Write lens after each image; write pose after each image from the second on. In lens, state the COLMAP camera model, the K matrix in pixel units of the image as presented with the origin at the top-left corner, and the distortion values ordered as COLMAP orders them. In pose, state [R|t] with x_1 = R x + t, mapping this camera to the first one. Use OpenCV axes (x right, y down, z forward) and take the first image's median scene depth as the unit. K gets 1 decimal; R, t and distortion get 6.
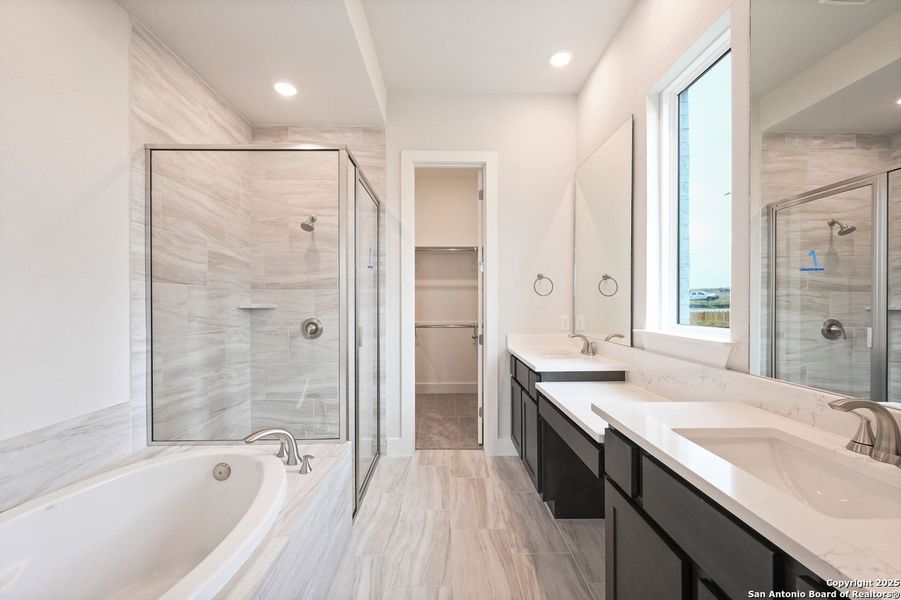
lens RADIAL K [[365.8, 0, 445.8], [0, 365.8, 290.7], [0, 0, 1]] dist [-0.001594, -0.000074]
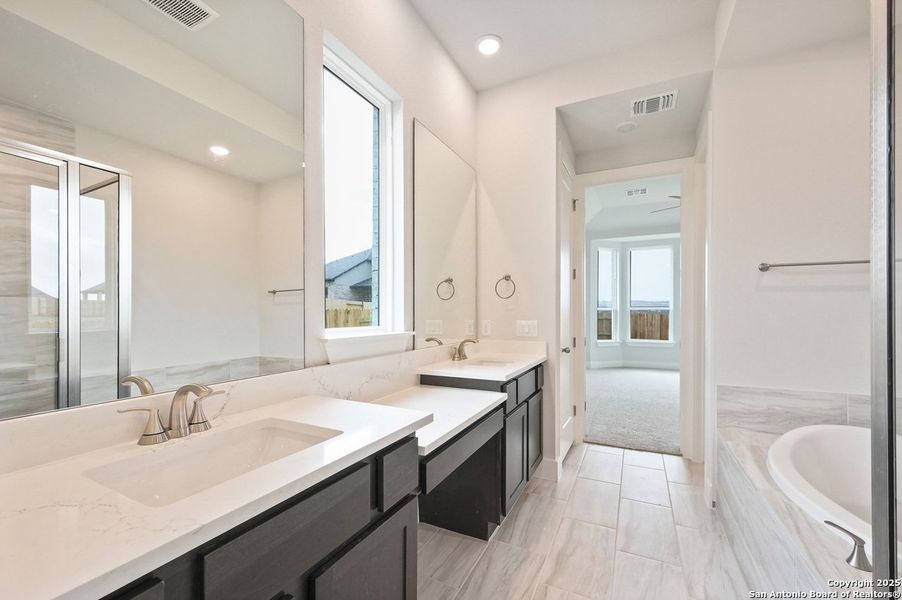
lens RADIAL K [[367.0, 0, 452.5], [0, 367.0, 304.8], [0, 0, 1]] dist [-0.000100, -0.000050]
pose [[-0.889045, 0.002739, 0.457812, -0.043997], [-0.016978, 0.999097, -0.038947, 0.067224], [-0.457506, -0.042399, -0.888195, 1.730851]]
